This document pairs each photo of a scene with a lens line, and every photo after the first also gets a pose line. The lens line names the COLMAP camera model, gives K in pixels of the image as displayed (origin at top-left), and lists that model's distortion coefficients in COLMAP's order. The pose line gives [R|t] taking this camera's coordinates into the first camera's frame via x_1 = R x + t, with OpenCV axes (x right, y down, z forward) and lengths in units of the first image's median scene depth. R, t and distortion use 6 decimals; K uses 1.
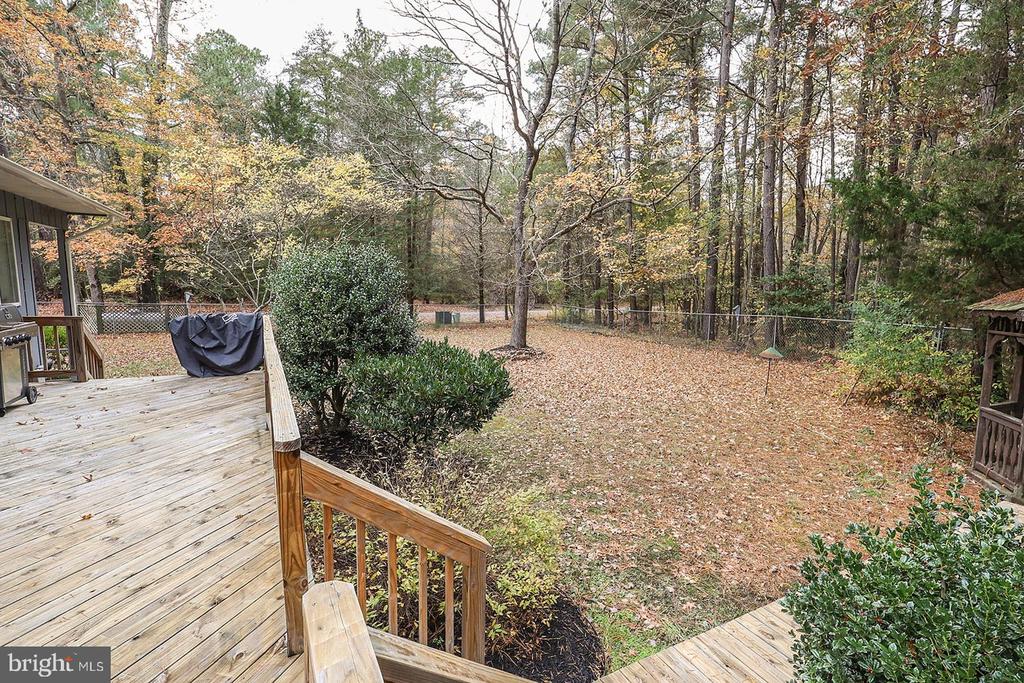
lens RADIAL K [[470.9, 0, 506.7], [0, 470.9, 339.9], [0, 0, 1]] dist [-0.000833, -0.000237]
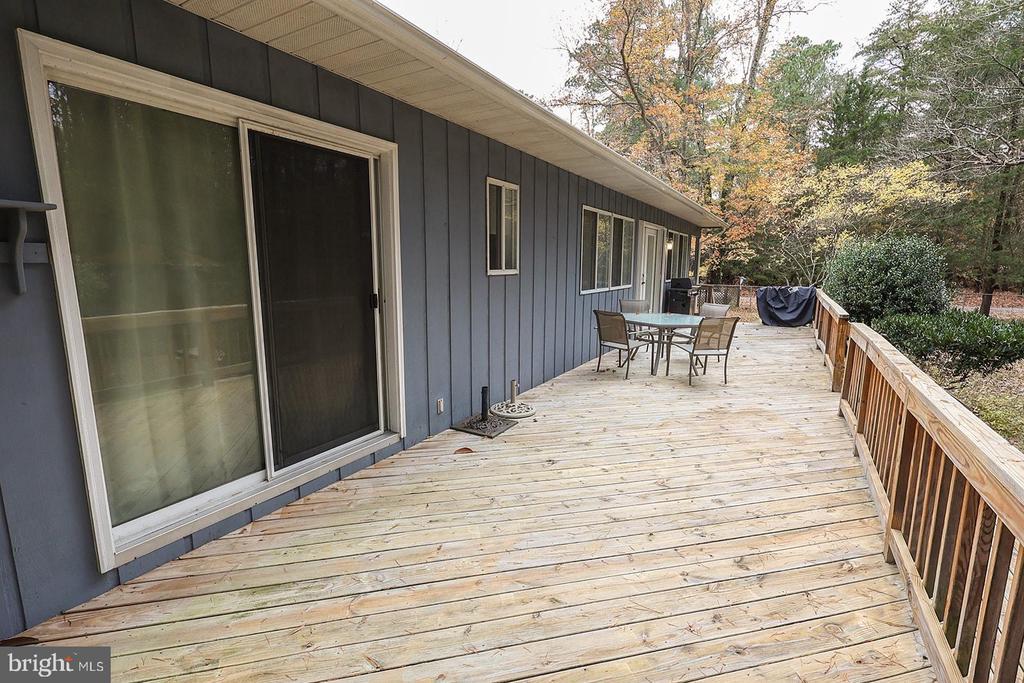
lens RADIAL K [[470.9, 0, 506.7], [0, 470.9, 339.9], [0, 0, 1]] dist [-0.000833, -0.000237]
pose [[0.522692, 0.120462, -0.843968, 0.211498], [-0.100039, 0.991794, 0.079605, 0.077200], [0.846632, 0.042821, 0.530454, -0.530318]]
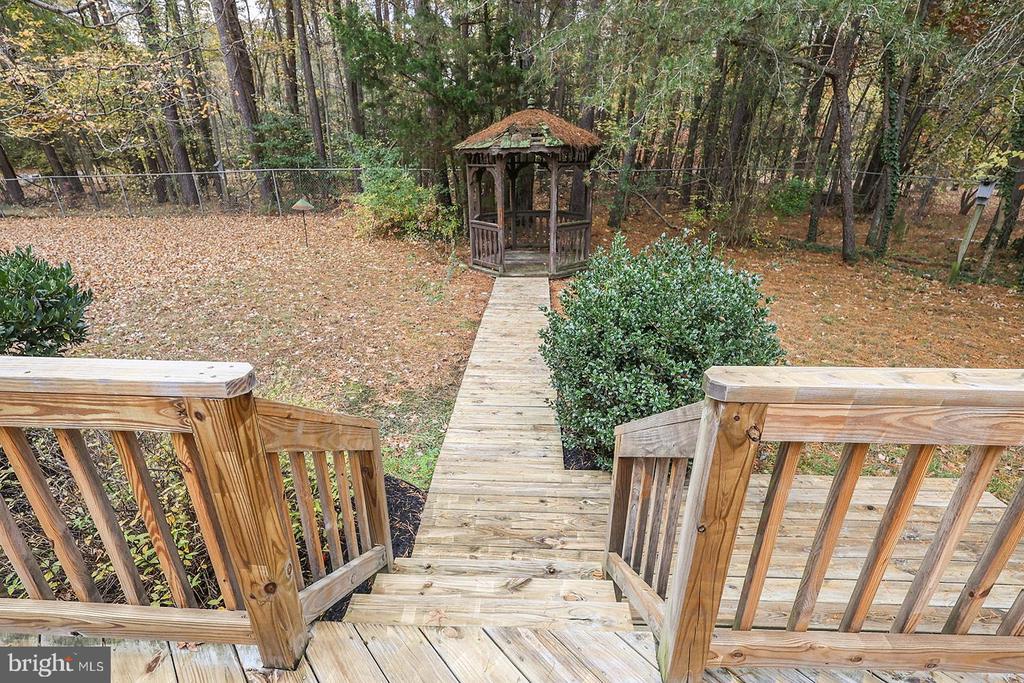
lens RADIAL K [[470.9, 0, 506.7], [0, 470.9, 339.9], [0, 0, 1]] dist [-0.000833, -0.000237]
pose [[0.501525, -0.343909, 0.793851, -0.158219], [0.107730, 0.935278, 0.337118, 0.006397], [-0.858409, -0.083551, 0.506115, 0.100976]]
